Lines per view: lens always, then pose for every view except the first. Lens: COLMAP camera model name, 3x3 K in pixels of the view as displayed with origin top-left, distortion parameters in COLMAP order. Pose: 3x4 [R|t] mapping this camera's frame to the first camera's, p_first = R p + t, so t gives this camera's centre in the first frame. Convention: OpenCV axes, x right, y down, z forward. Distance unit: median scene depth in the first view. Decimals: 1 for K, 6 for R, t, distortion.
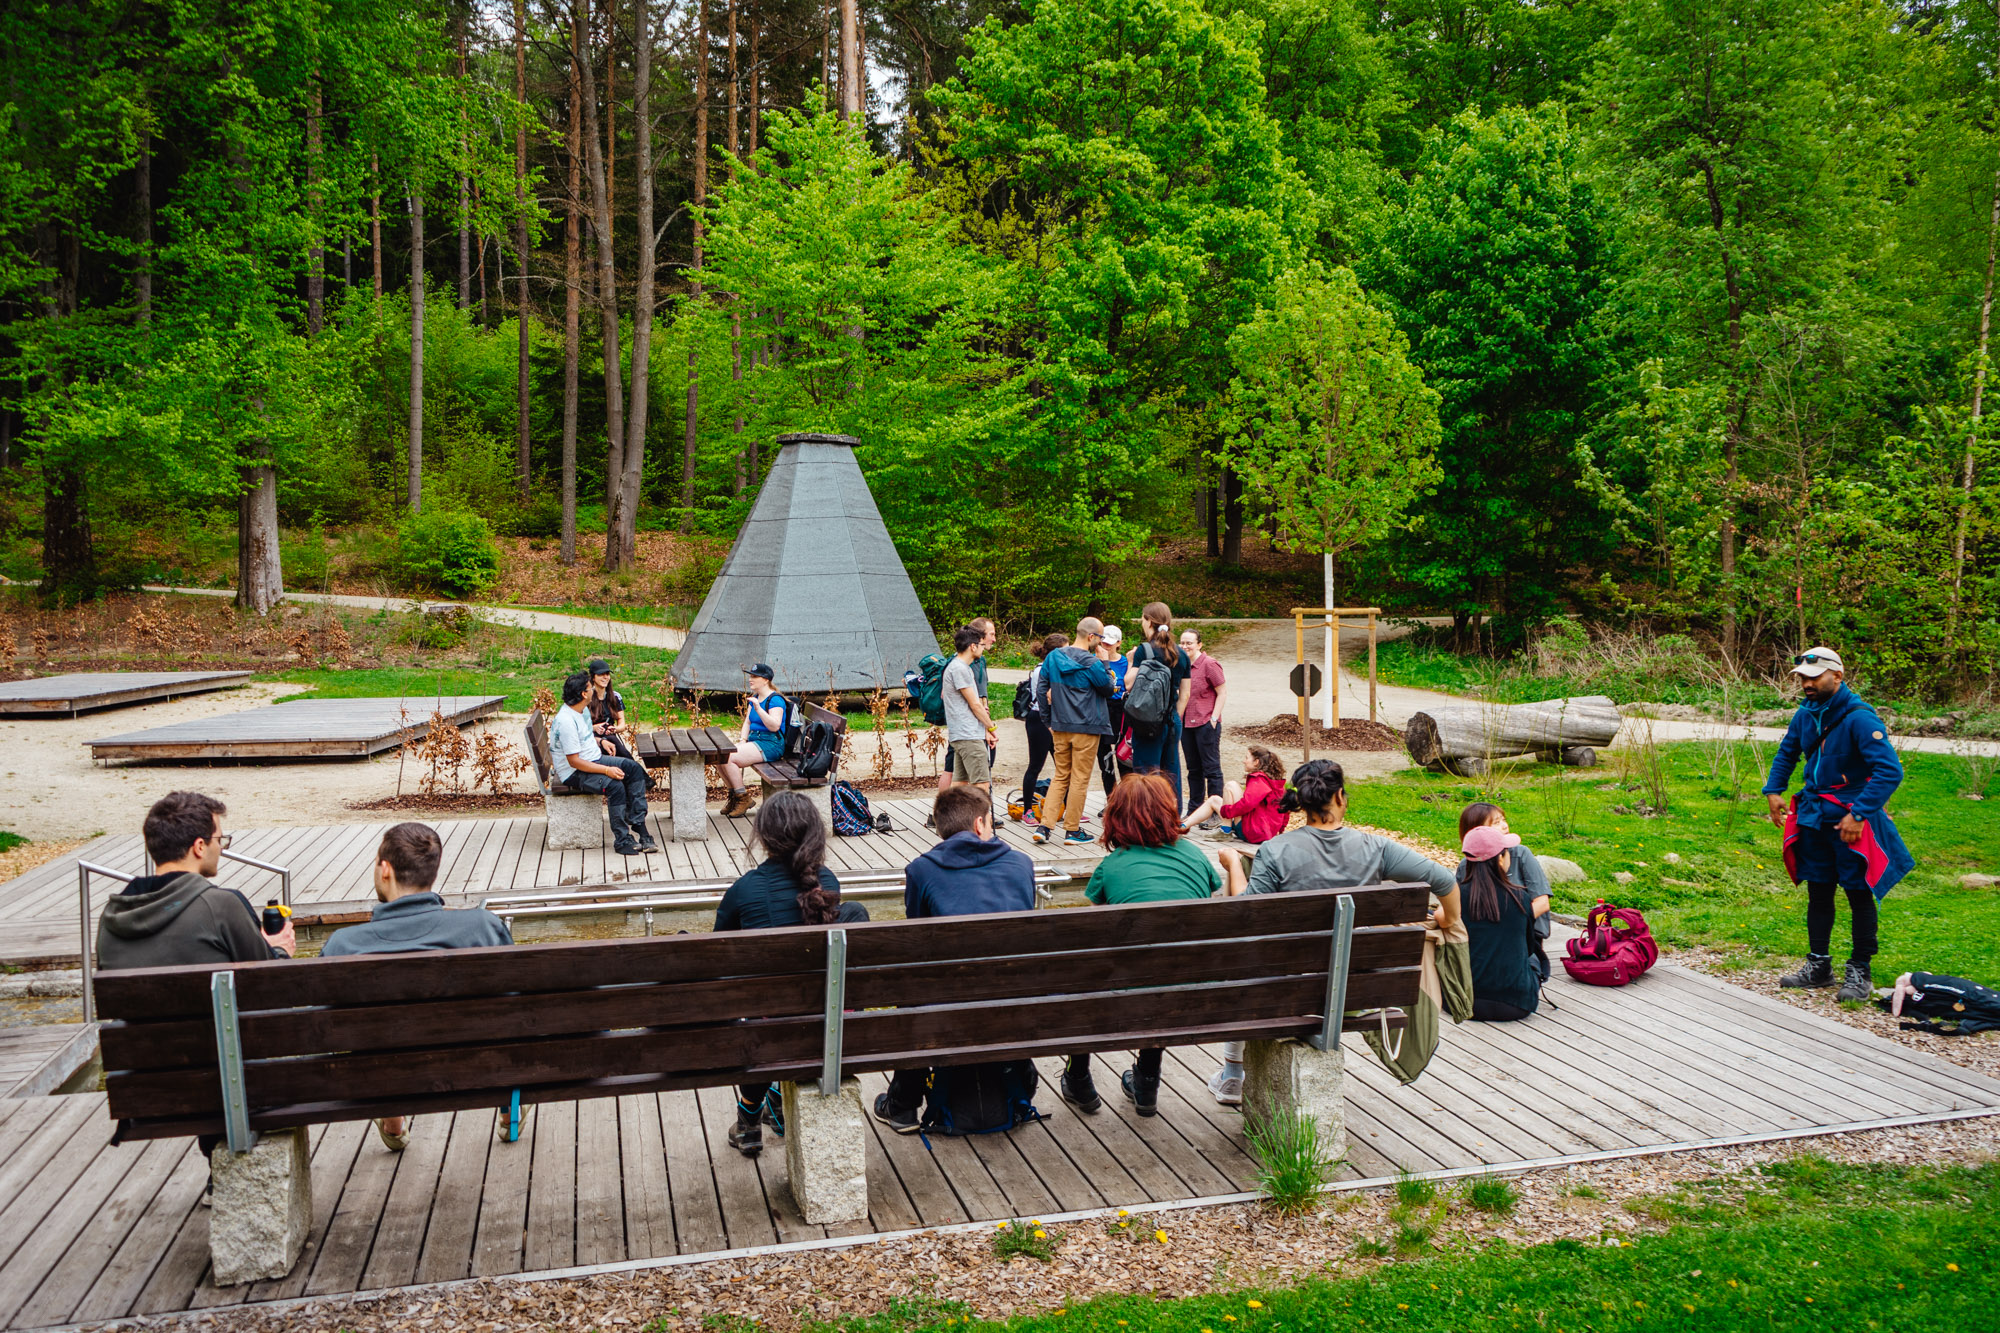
lens RADIAL K [[1581.9, 0, 987.4], [0, 1581.9, 665.5], [0, 0, 1]] dist [-0.006635, 0.001055]
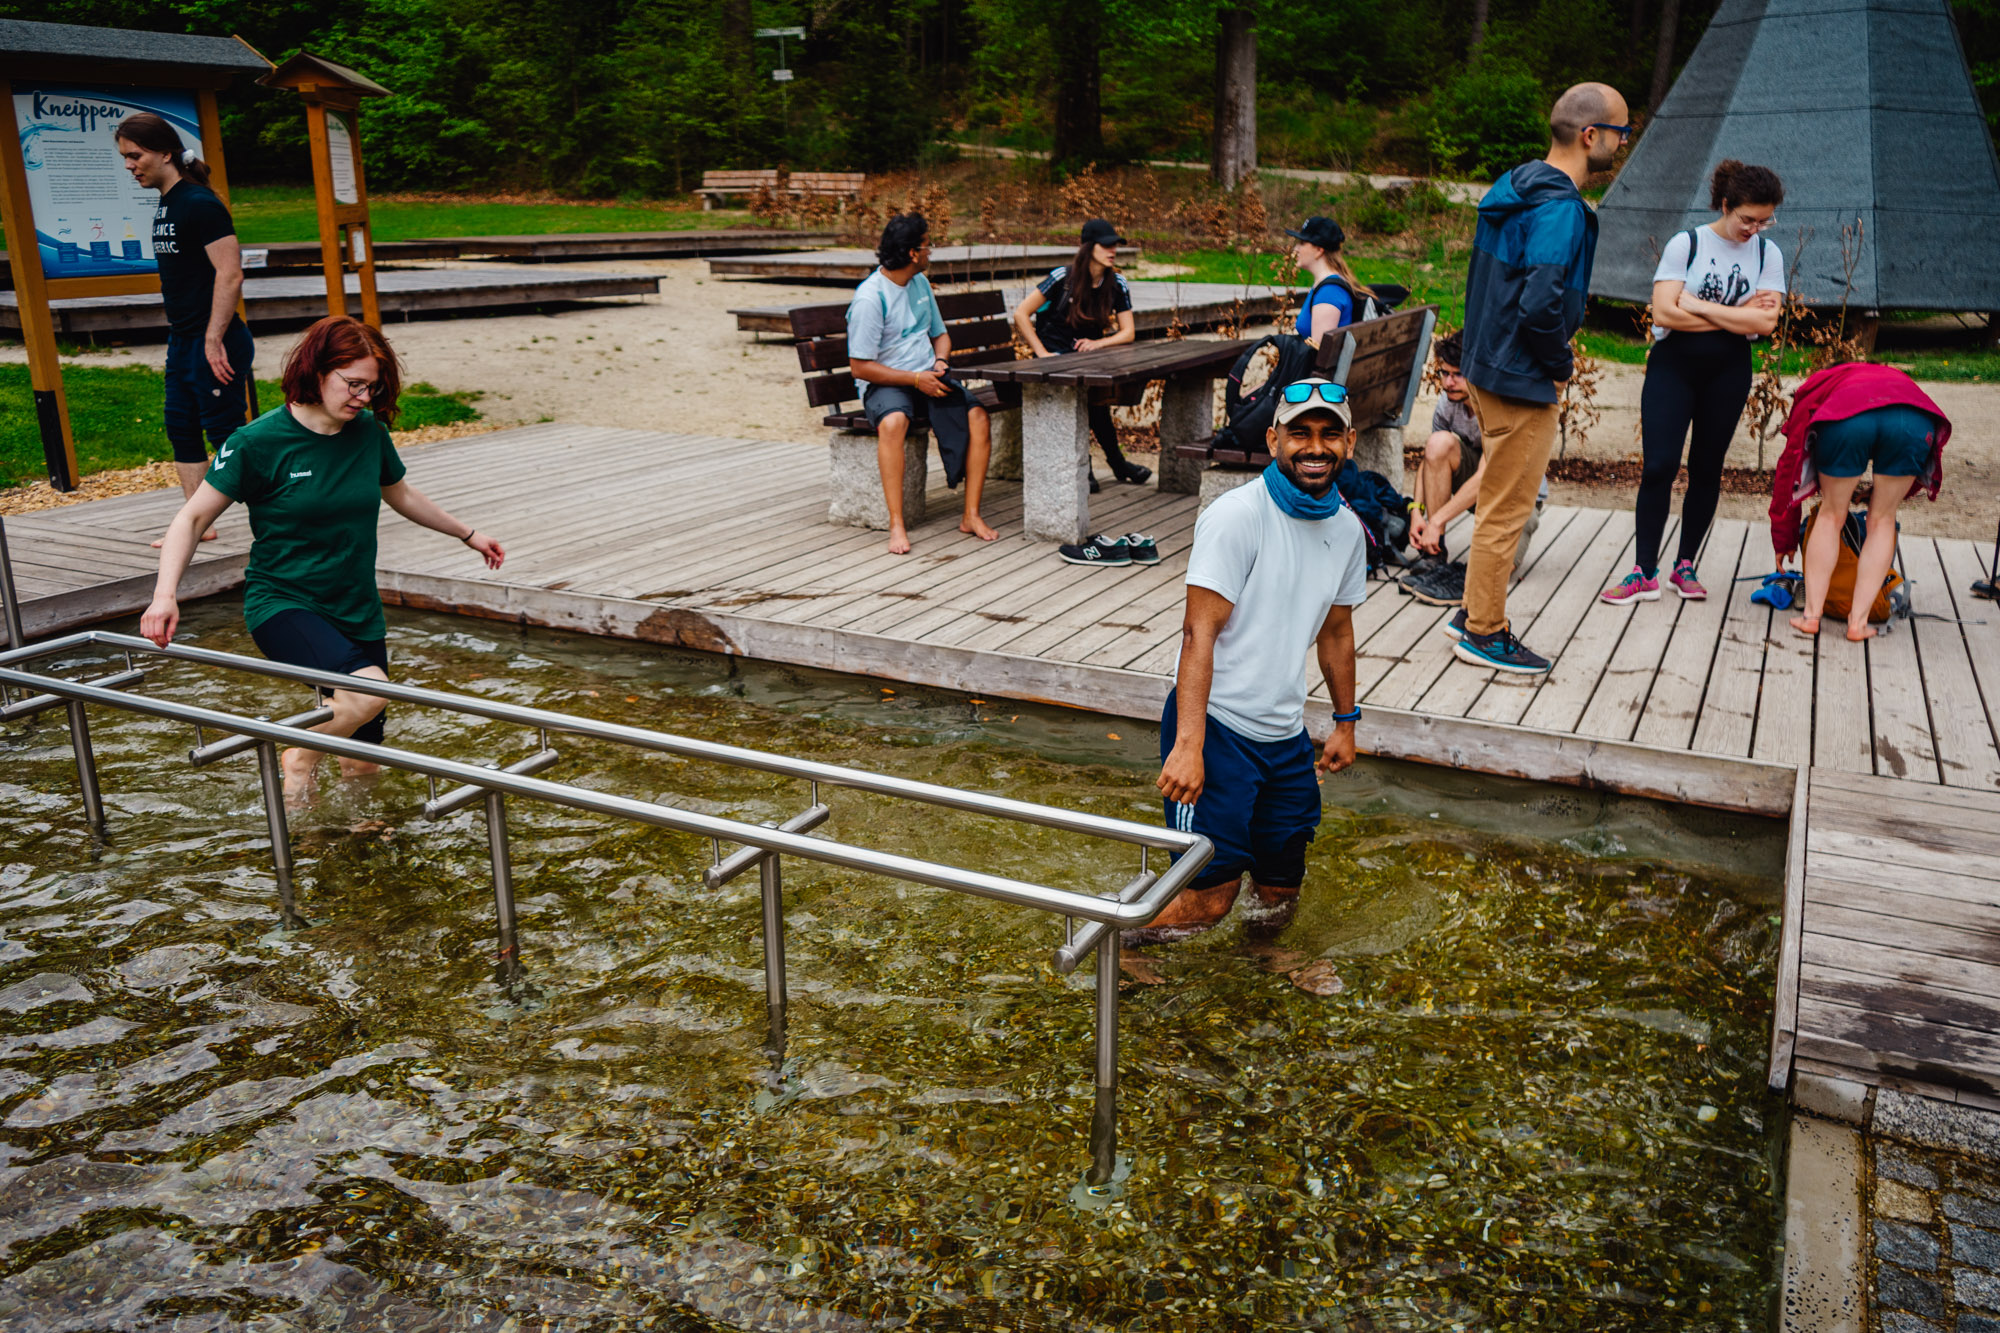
lens RADIAL K [[1581.9, 0, 1004.3], [0, 1581.9, 659.5], [0, 0, 1]] dist [-0.006635, 0.001055]
pose [[0.759155, 0.194915, -0.621041, 0.056253], [-0.042035, 0.966801, 0.252050, 0.004595], [0.649552, -0.165239, 0.742145, 0.215121]]
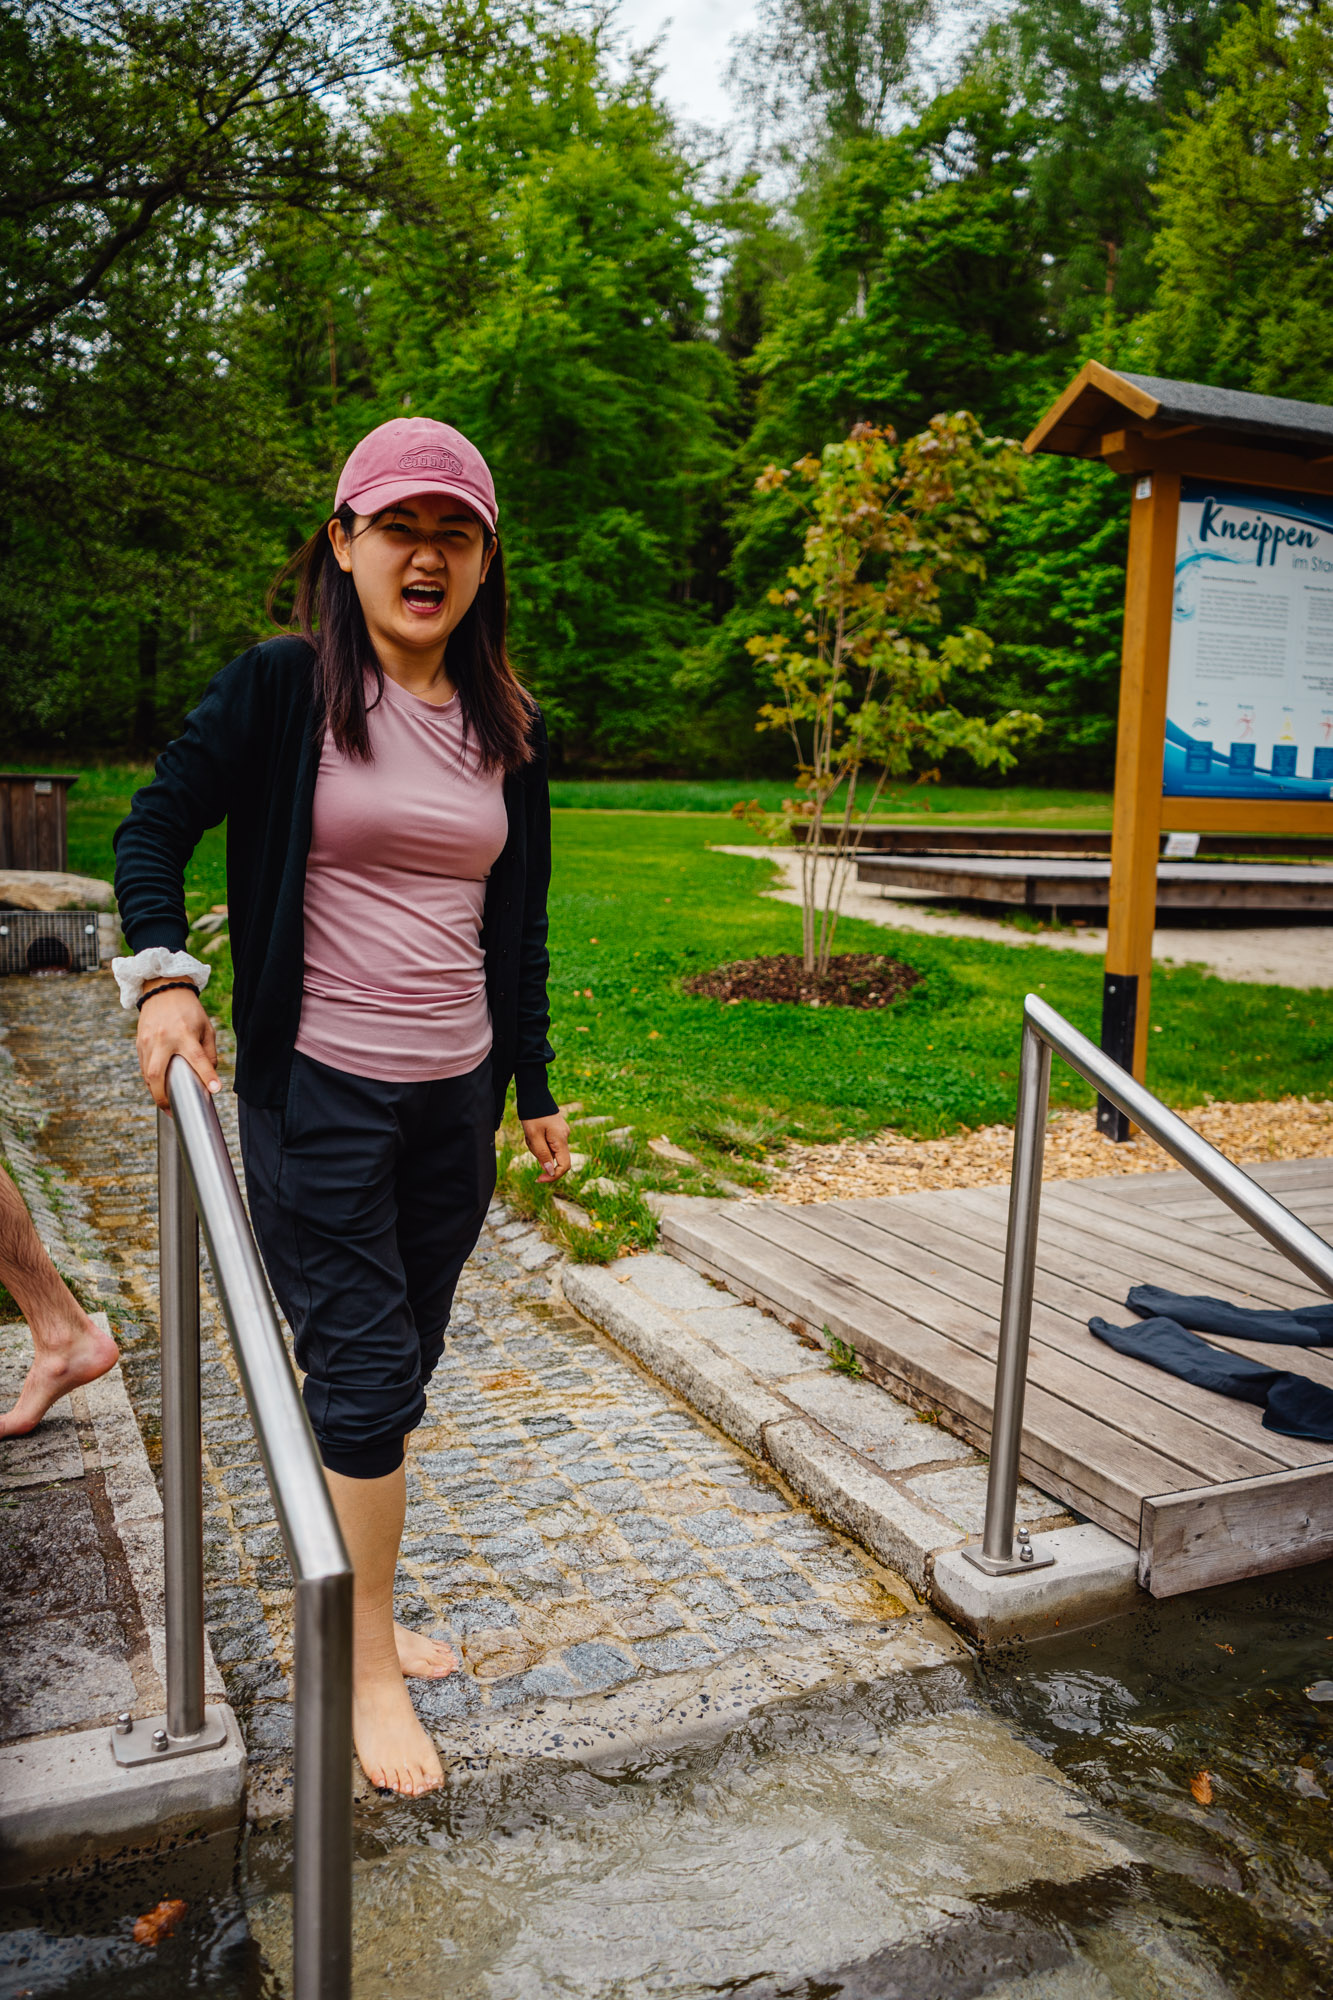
lens RADIAL K [[1581.9, 0, 667.5], [0, 1581.9, 1006.5], [0, 0, 1]] dist [-0.006635, 0.001055]
pose [[0.194170, 0.141423, -0.970720, -0.078255], [-0.082412, 0.988407, 0.127515, 0.019533], [0.977500, 0.055240, 0.203574, 0.234592]]
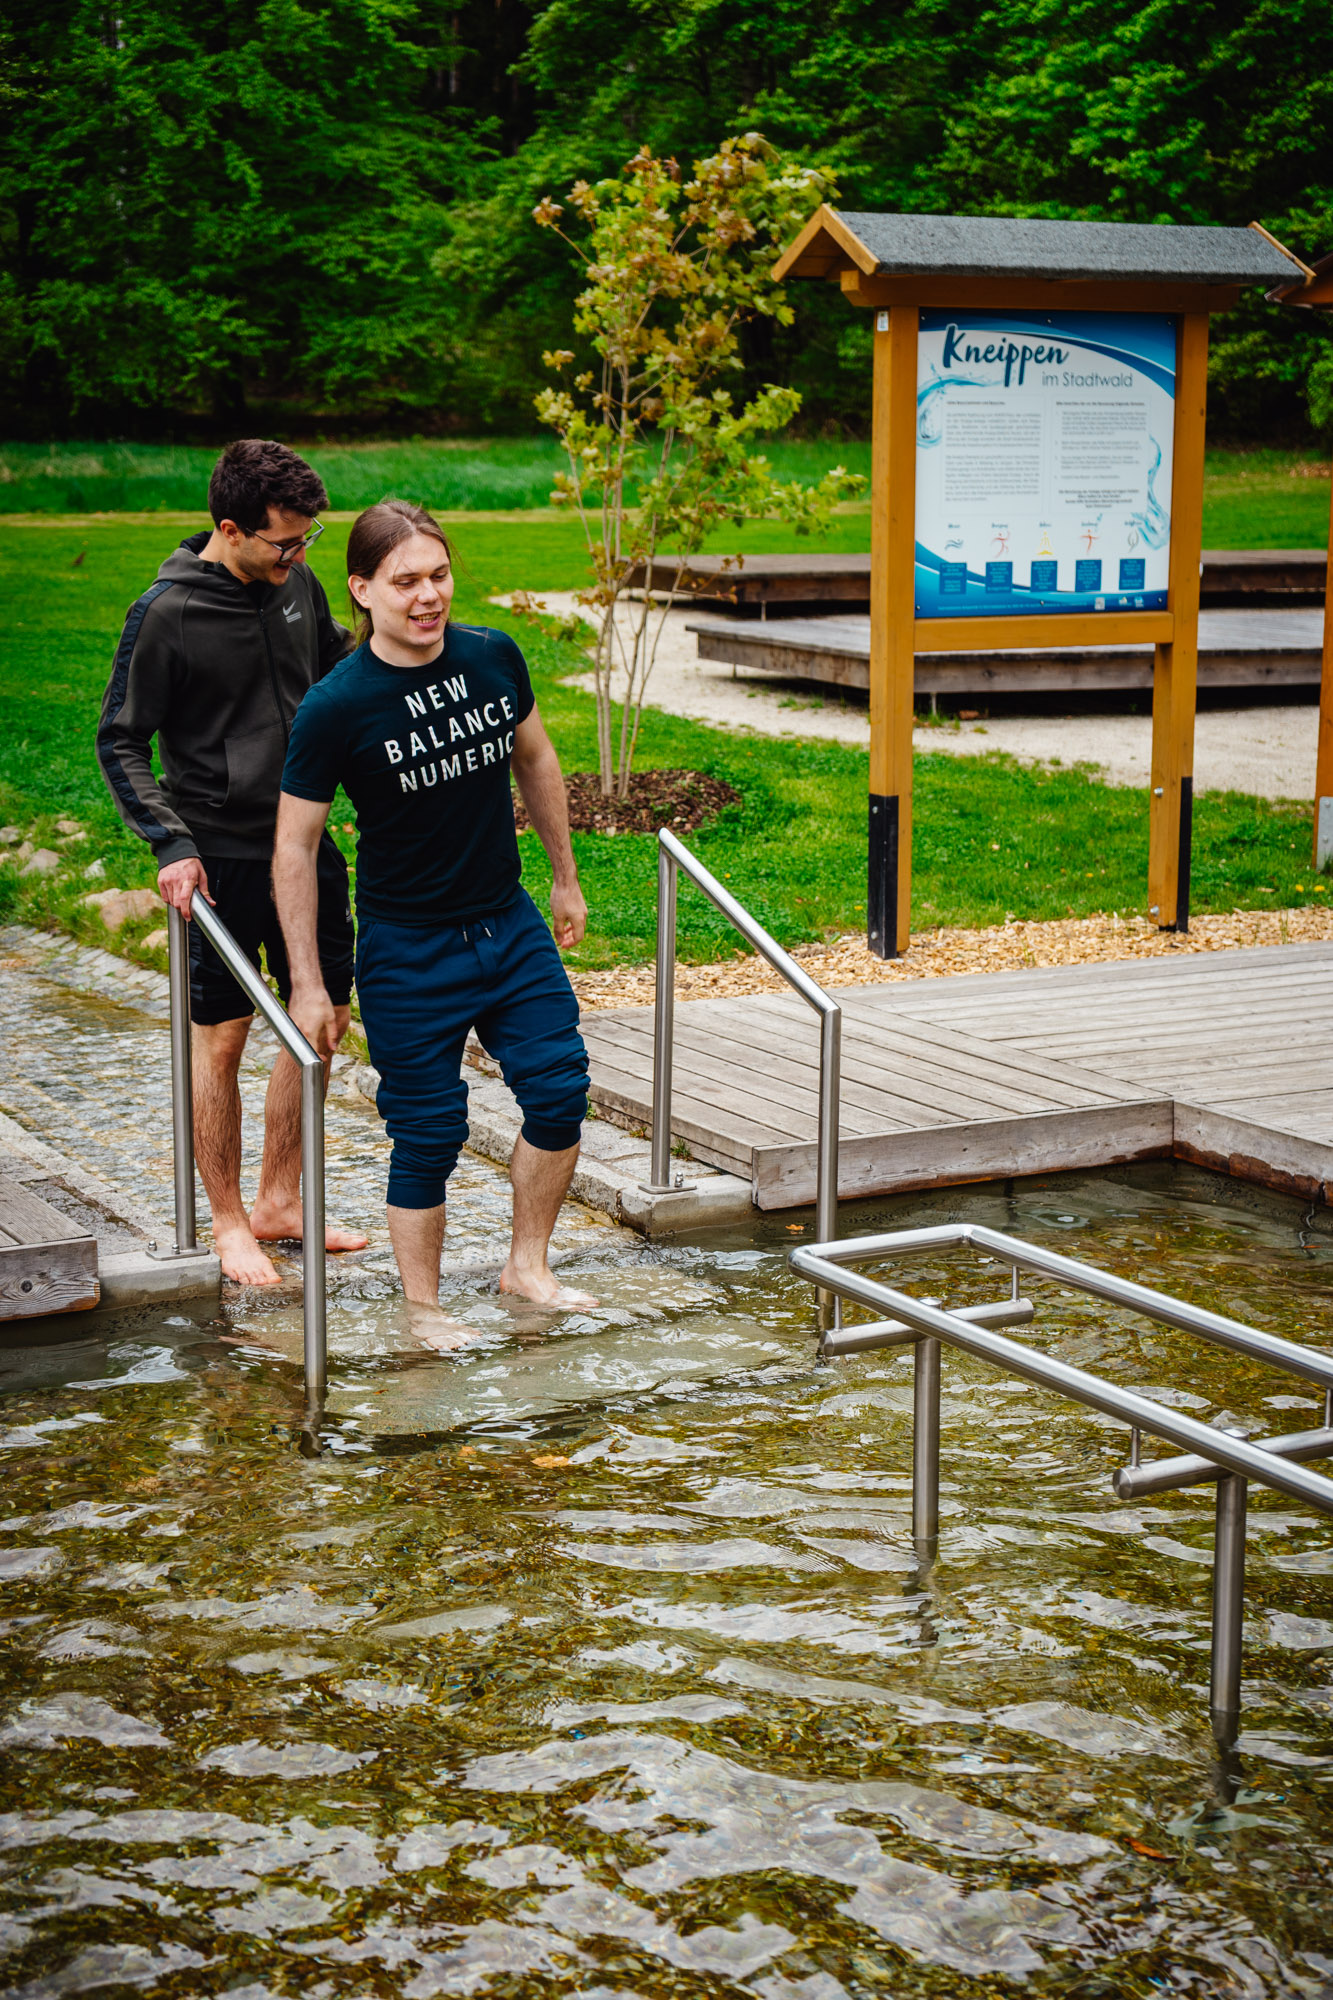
lens RADIAL K [[2946.2, 0, 661.3], [0, 2946.2, 1008.7], [0, 0, 1]] dist [0.022430, 0.000000]
pose [[0.268514, 0.190243, -0.944303, 0.049371], [-0.057607, 0.981721, 0.181400, 0.002239], [0.961552, 0.005690, 0.274565, 0.208552]]
